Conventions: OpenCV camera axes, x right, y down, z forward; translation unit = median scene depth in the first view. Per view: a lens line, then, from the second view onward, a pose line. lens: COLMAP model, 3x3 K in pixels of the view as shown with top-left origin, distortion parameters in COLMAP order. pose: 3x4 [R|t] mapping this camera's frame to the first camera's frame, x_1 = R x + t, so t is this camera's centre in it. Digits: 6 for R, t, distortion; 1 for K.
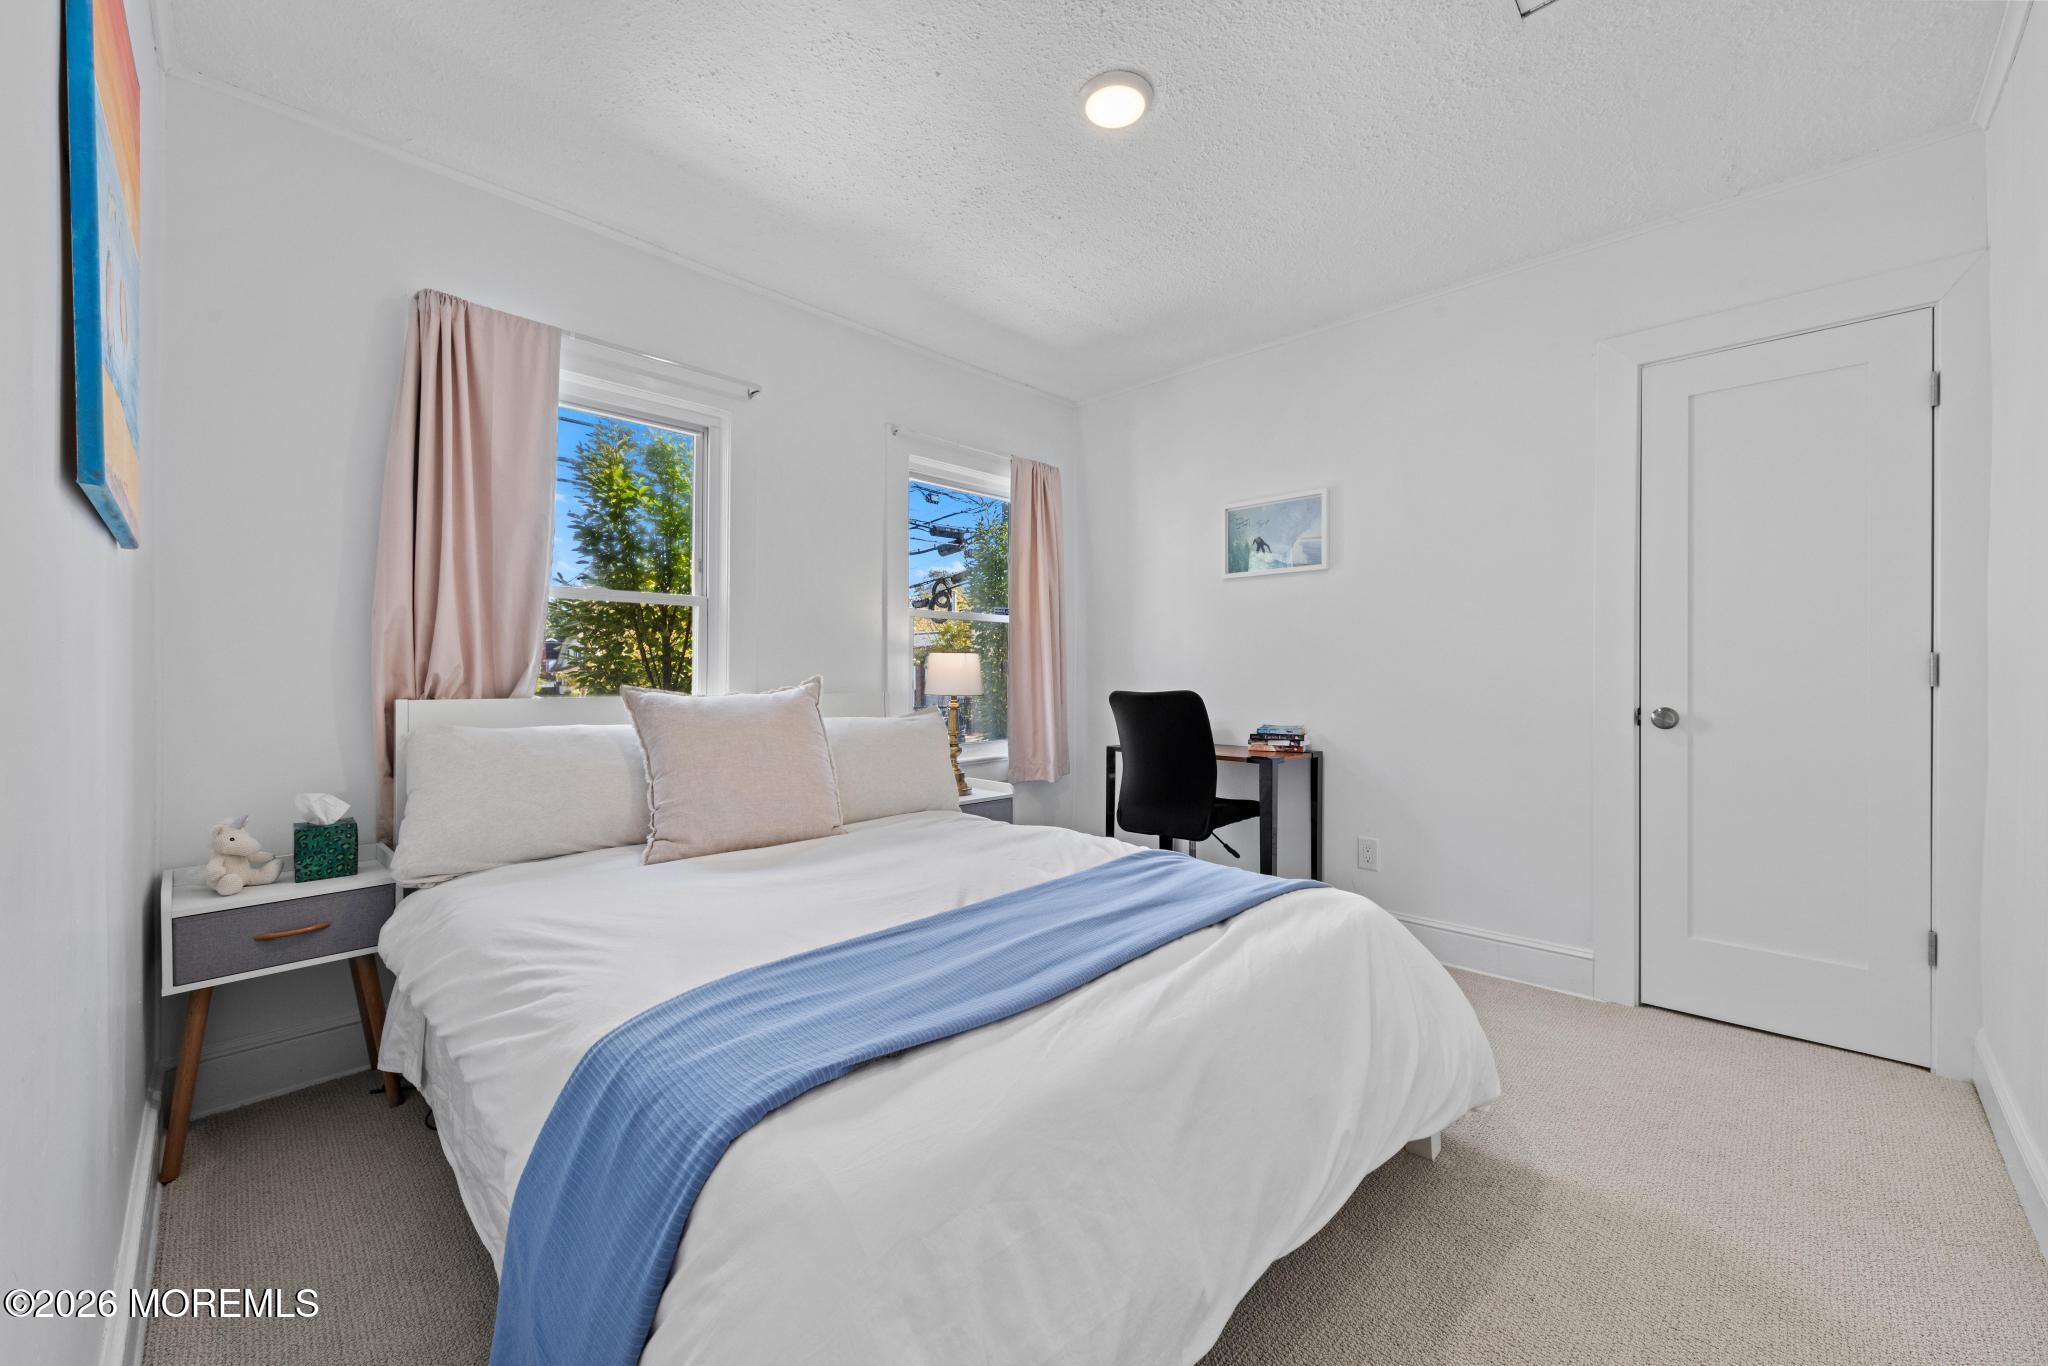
lens RADIAL K [[792.0, 0, 1029.6], [0, 792.0, 672.6], [0, 0, 1]] dist [-0.000045, -0.000057]
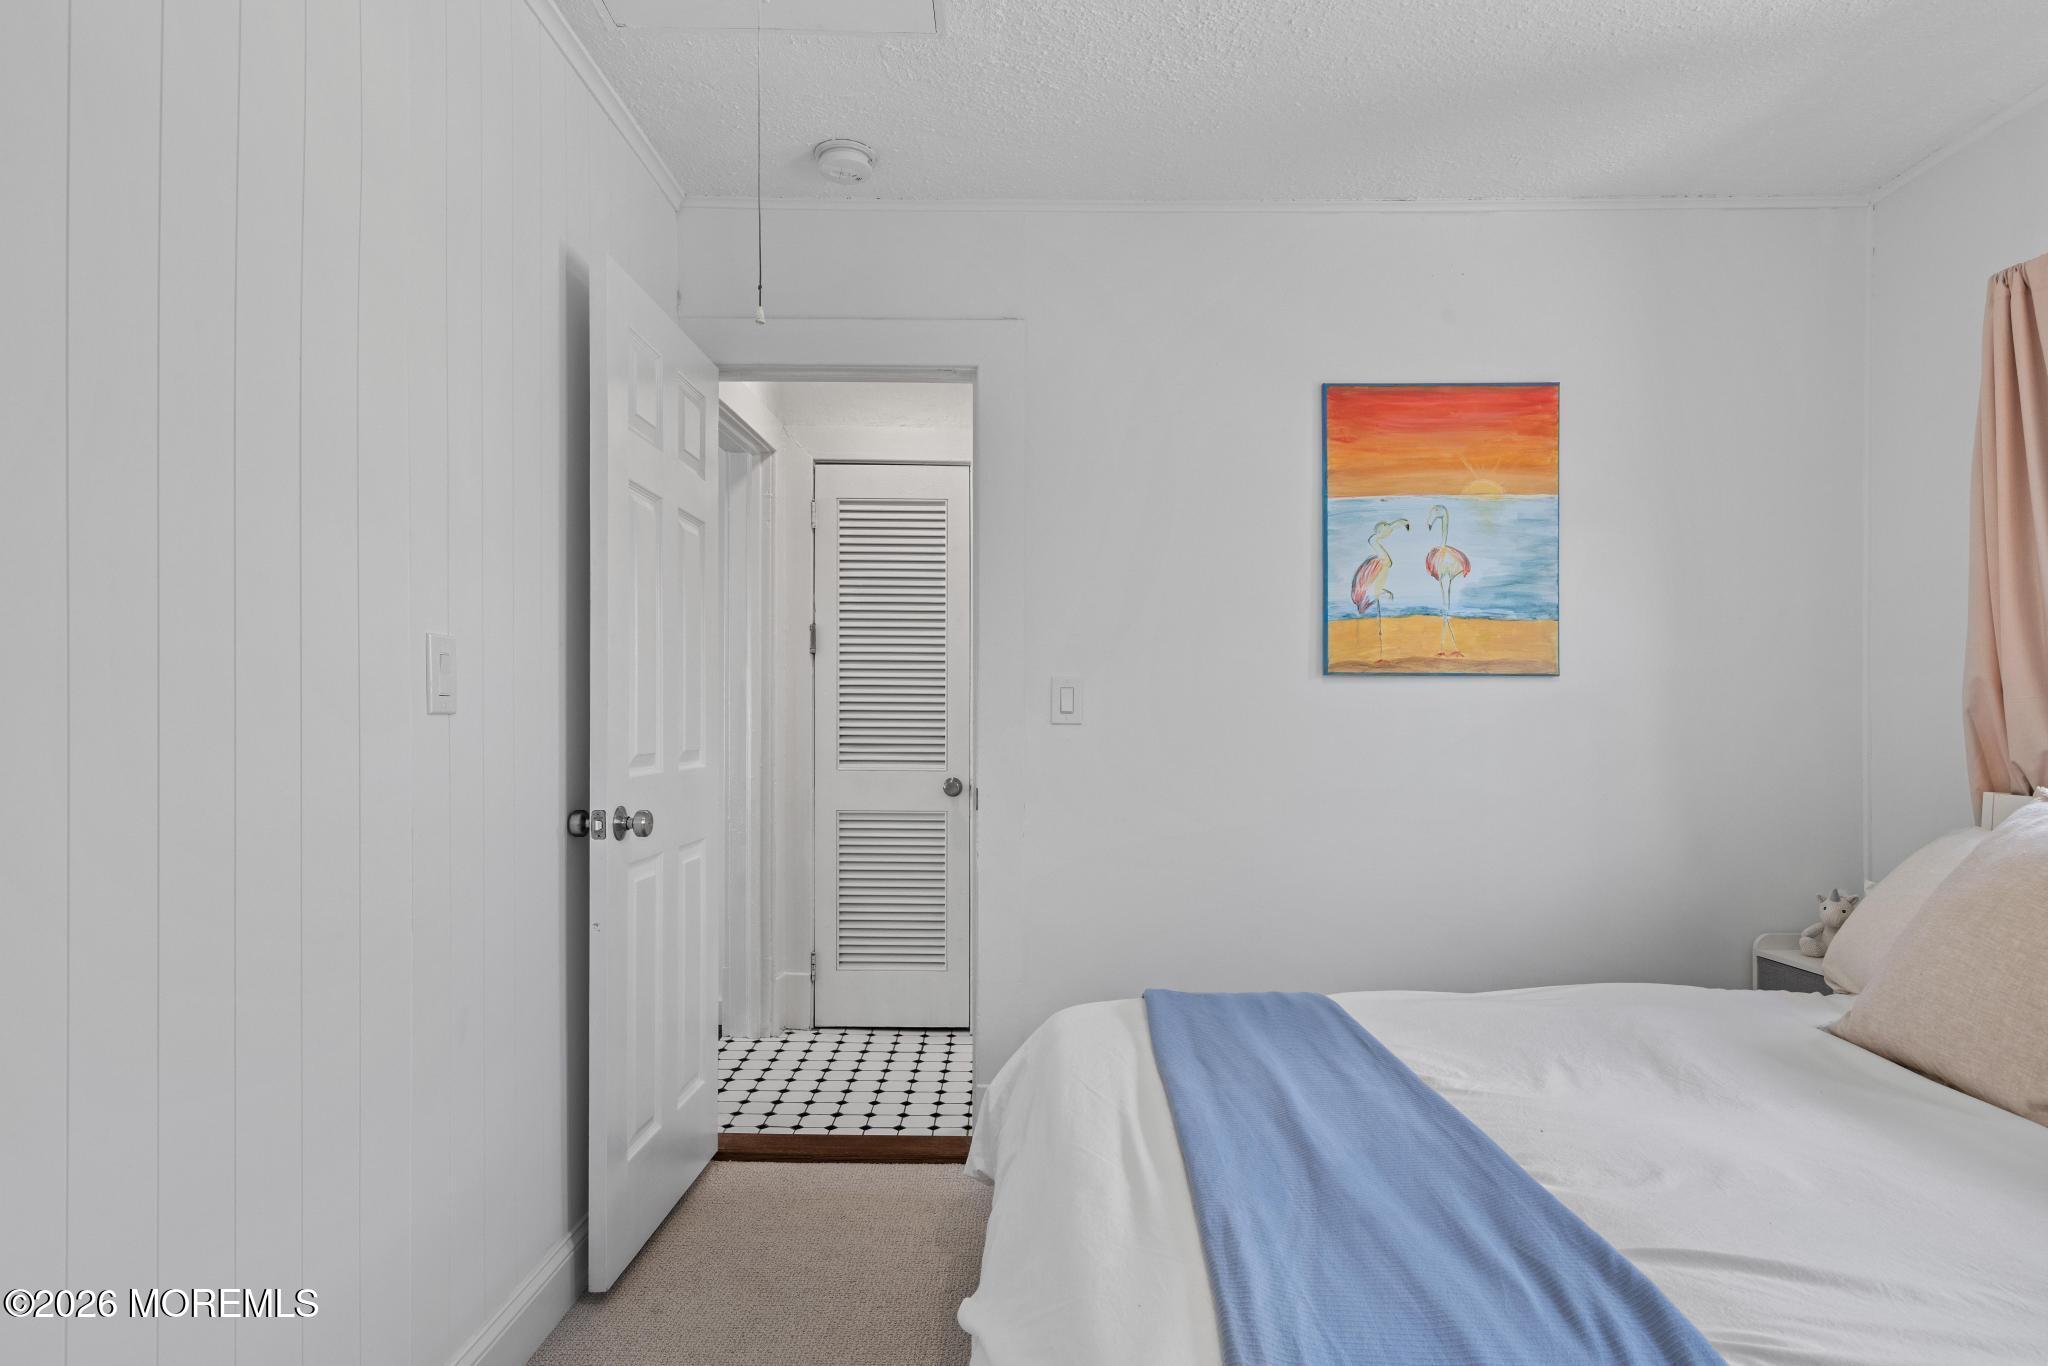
lens RADIAL K [[1158.2, 0, 1024.0], [0, 1158.2, 683.0], [0, 0, 1]] dist [0.000160, 0.000025]
pose [[-0.722939, -0.001396, -0.690911, 1.072506], [0.000931, 0.999995, -0.002994, -0.098610], [0.690912, -0.002807, -0.722934, 1.703365]]
